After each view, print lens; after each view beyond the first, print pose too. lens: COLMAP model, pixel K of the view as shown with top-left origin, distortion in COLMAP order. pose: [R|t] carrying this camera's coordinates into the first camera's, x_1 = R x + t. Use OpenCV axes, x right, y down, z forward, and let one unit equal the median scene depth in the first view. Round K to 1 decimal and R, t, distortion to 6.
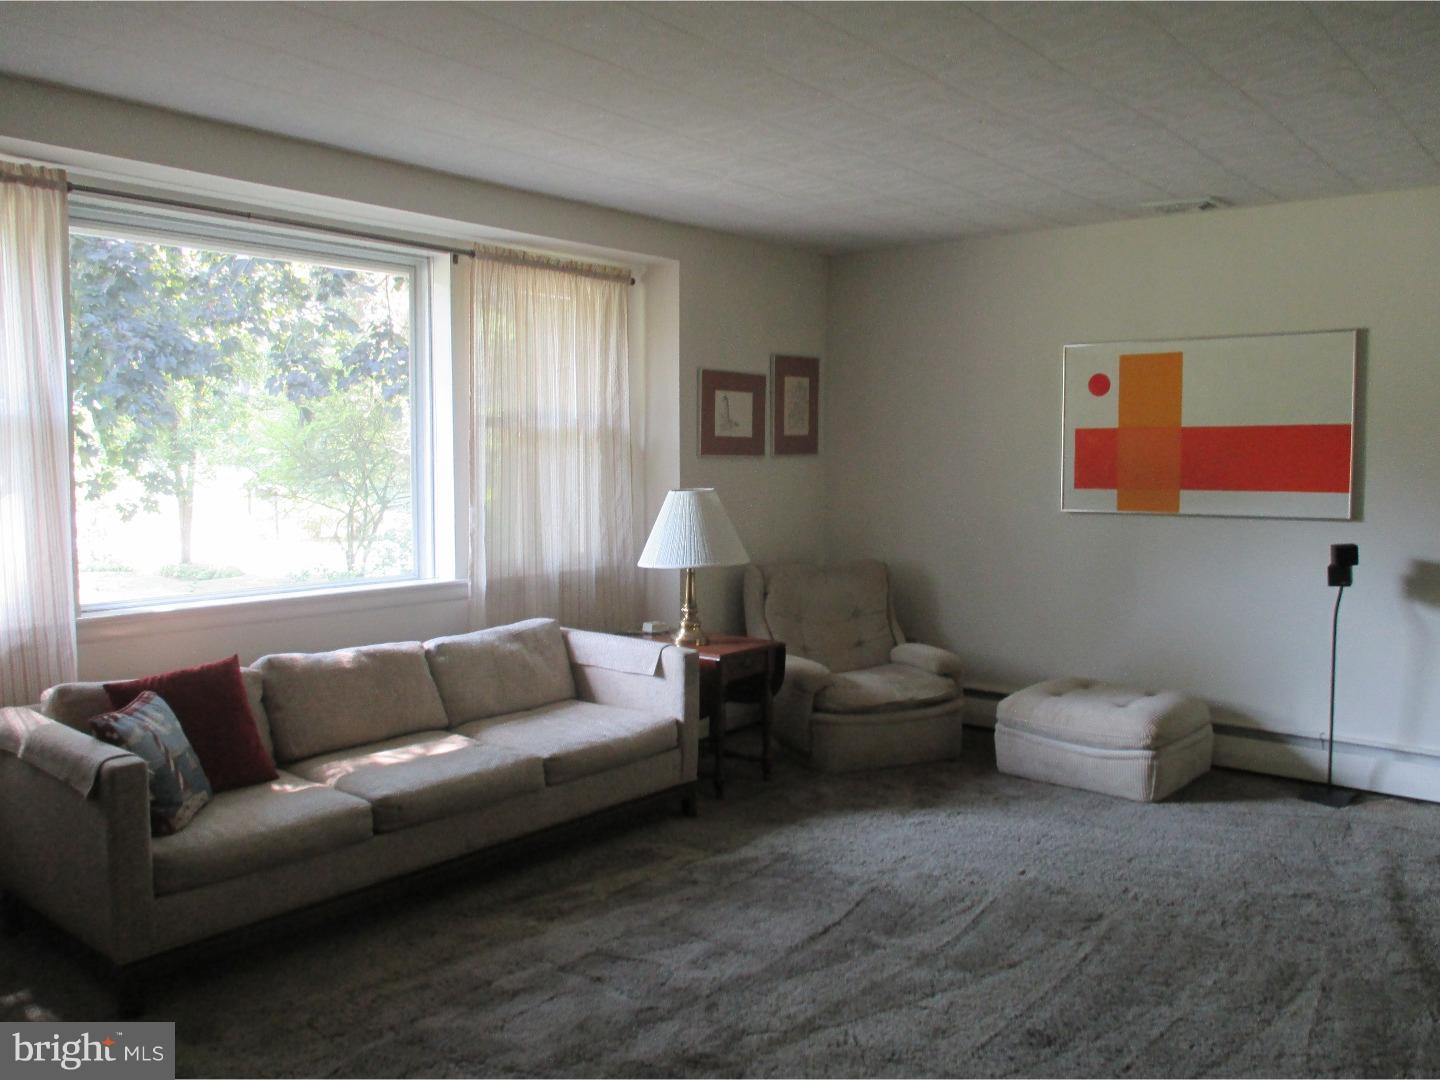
lens RADIAL K [[1210.5, 0, 716.9], [0, 1210.5, 532.2], [0, 0, 1]] dist [-0.016360, -0.012122]
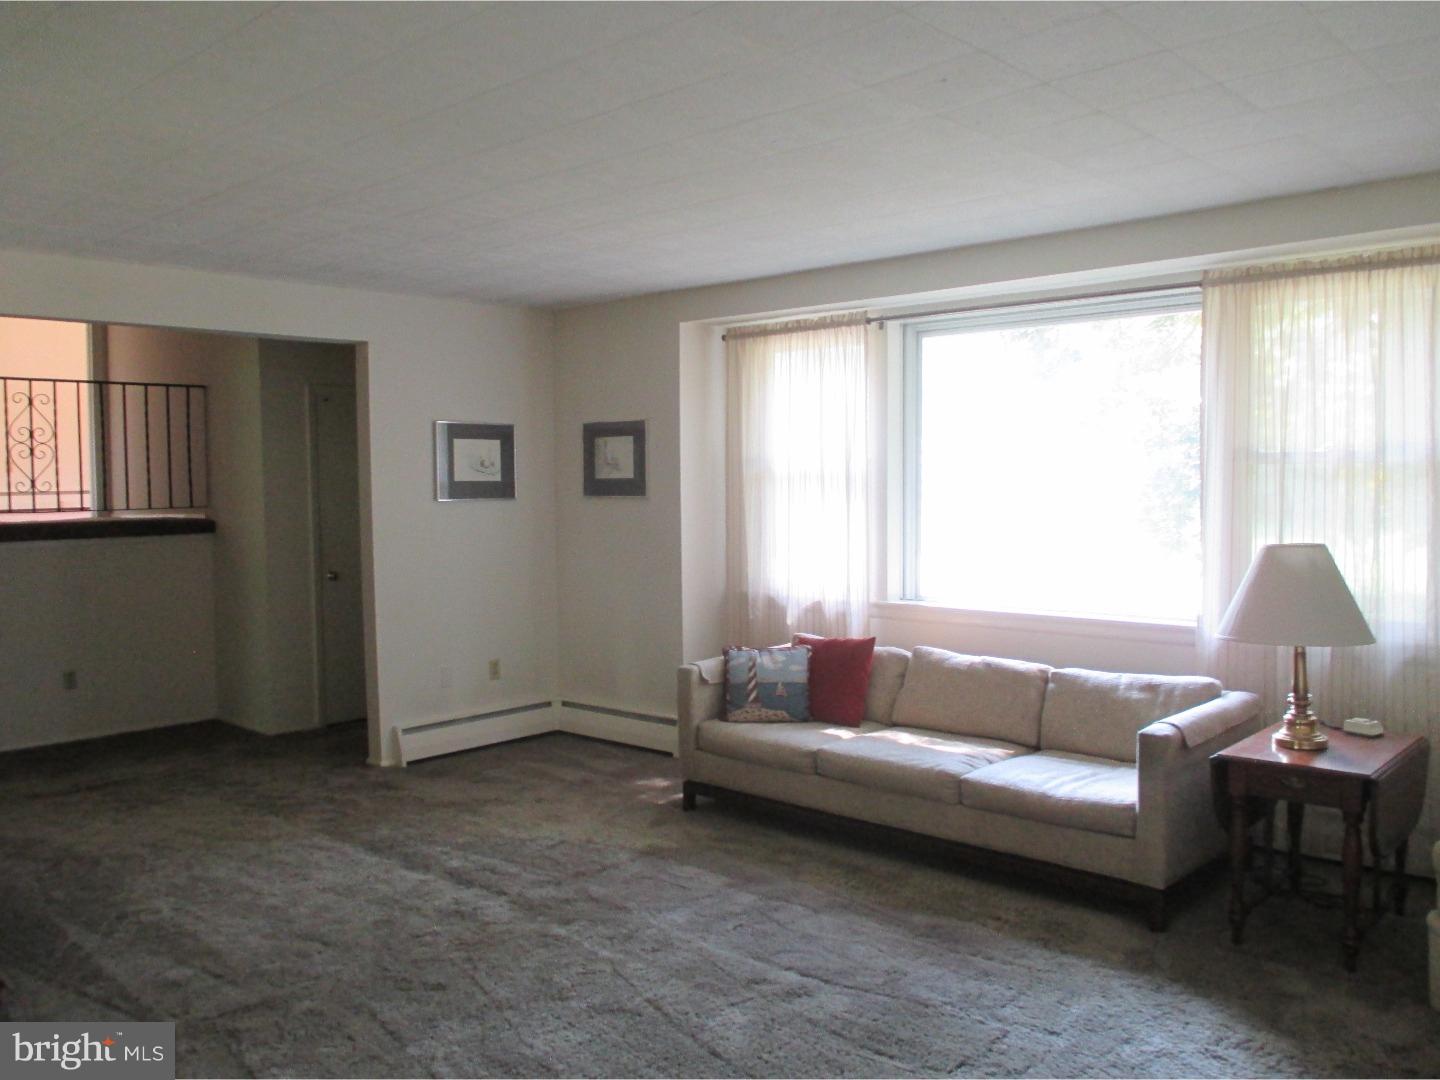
lens RADIAL K [[1210.5, 0, 716.9], [0, 1210.5, 532.2], [0, 0, 1]] dist [-0.016360, -0.012122]
pose [[-0.079087, 0.032467, -0.996339, 0.874318], [-0.067984, 0.996967, 0.037884, -0.052036], [0.994547, 0.070731, -0.076640, 0.799477]]
